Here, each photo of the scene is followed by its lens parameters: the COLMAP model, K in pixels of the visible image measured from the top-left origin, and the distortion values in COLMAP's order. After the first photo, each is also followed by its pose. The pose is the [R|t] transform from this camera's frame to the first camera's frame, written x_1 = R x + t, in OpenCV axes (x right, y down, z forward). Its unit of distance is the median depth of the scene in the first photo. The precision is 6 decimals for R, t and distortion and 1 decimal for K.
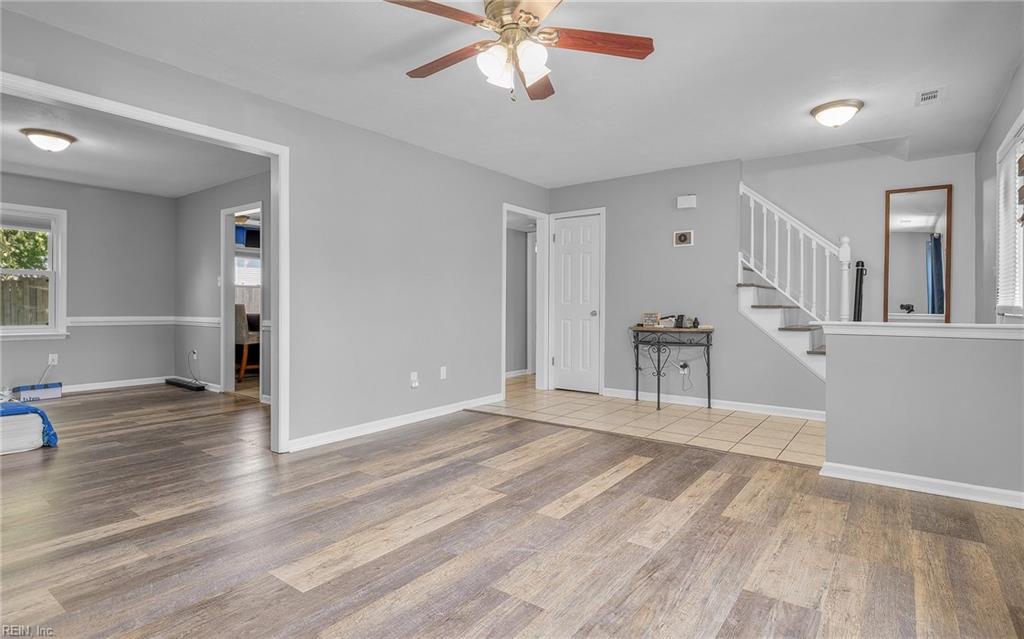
lens RADIAL K [[522.6, 0, 511.1], [0, 522.6, 310.2], [0, 0, 1]] dist [-0.000920, 0.000242]
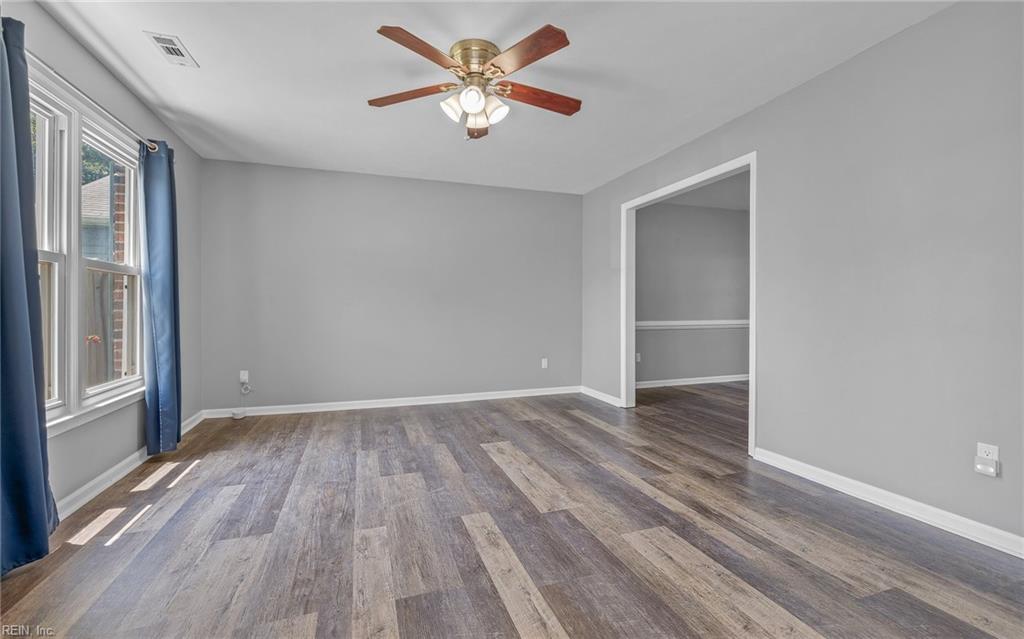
lens RADIAL K [[440.4, 0, 517.3], [0, 440.4, 312.0], [0, 0, 1]] dist [-0.003523, 0.000553]
pose [[-0.556853, -0.000079, -0.830611, 0.726065], [-0.008225, 0.999951, 0.005419, -0.010791], [0.830570, 0.009849, -0.556827, 1.513817]]
